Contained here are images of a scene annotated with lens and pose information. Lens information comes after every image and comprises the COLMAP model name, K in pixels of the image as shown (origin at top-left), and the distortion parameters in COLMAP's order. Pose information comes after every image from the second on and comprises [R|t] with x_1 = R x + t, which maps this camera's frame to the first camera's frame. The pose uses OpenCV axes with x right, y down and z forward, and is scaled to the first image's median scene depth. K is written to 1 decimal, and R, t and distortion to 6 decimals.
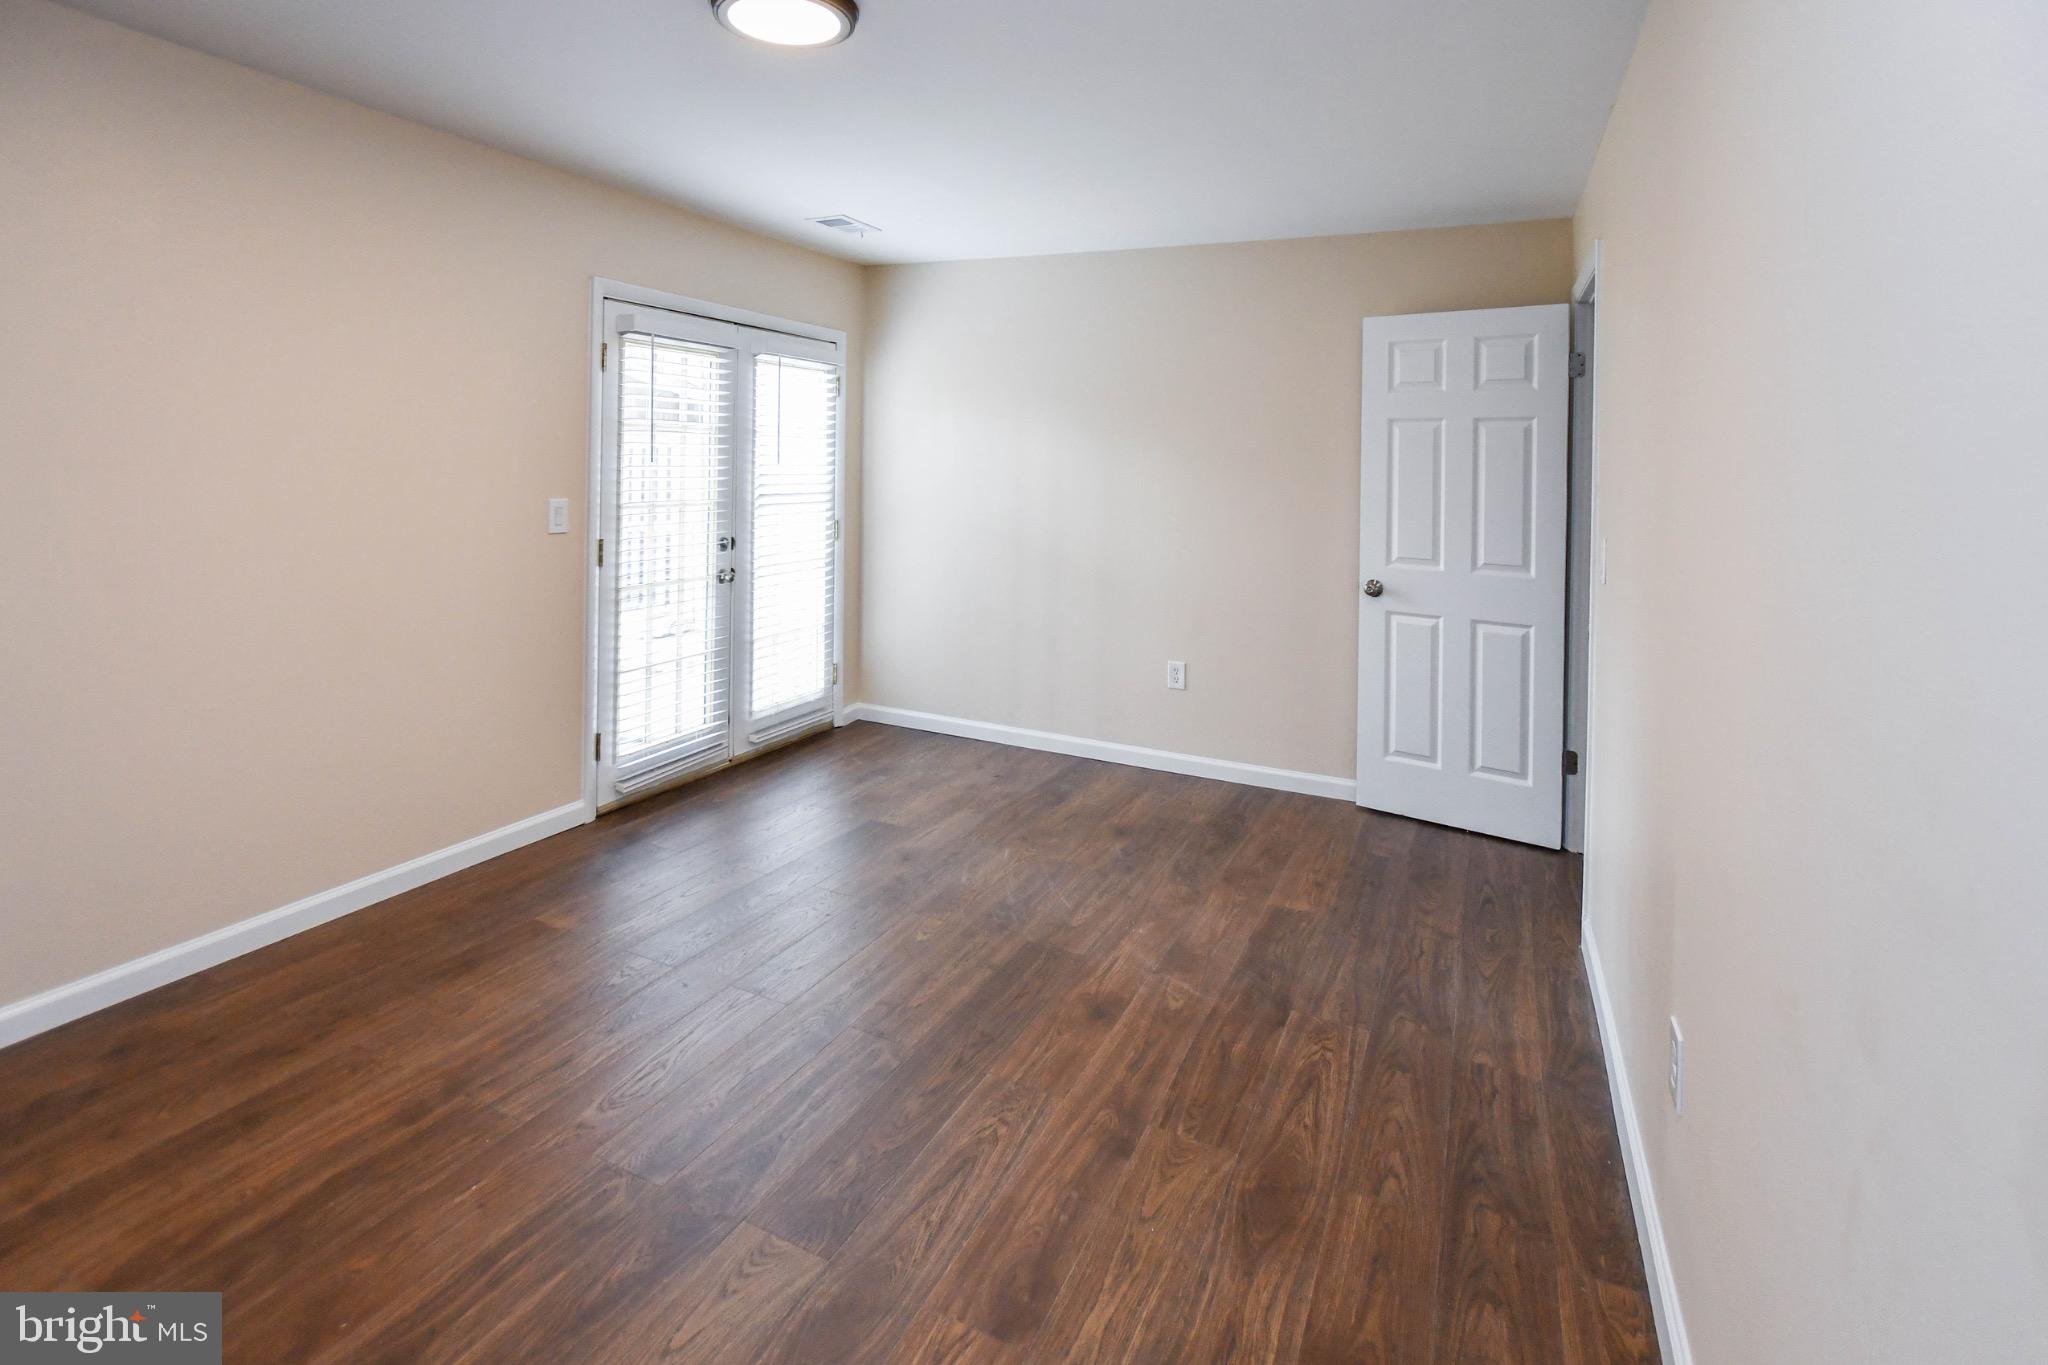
lens RADIAL K [[955.7, 0, 1024.0], [0, 955.7, 682.5], [0, 0, 1]] dist [0.056811, 0.000016]
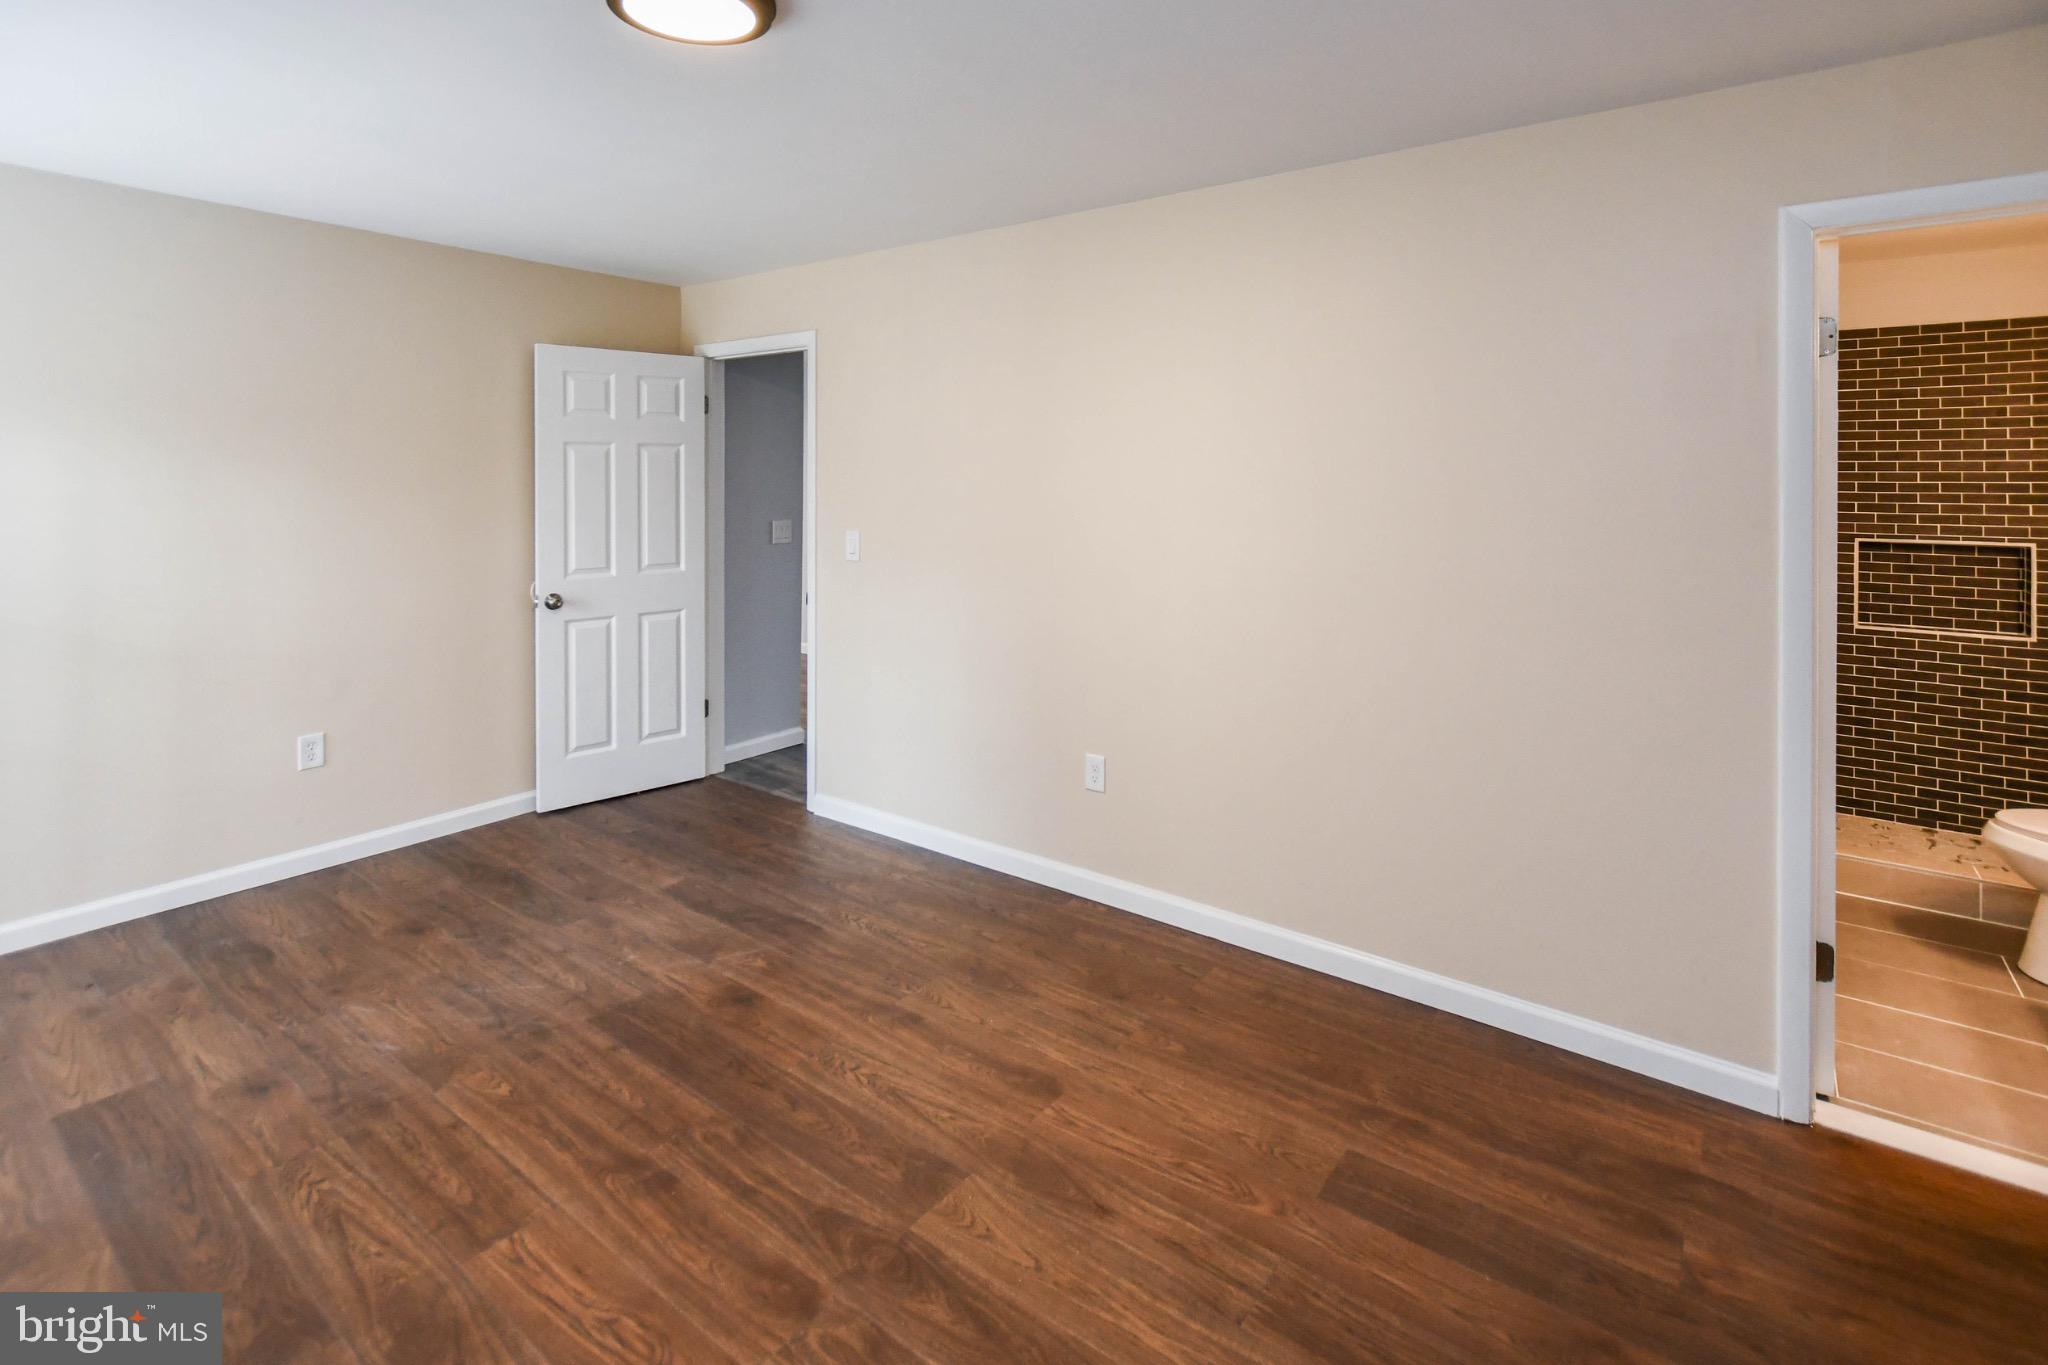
lens RADIAL K [[967.1, 0, 1018.0], [0, 967.1, 597.6], [0, 0, 1]] dist [-0.004640, -0.000966]
pose [[0.199062, -0.140596, 0.969849, -0.744403], [0.237072, 0.967169, 0.091548, -0.099870], [-0.950879, 0.211700, 0.225858, 0.336570]]
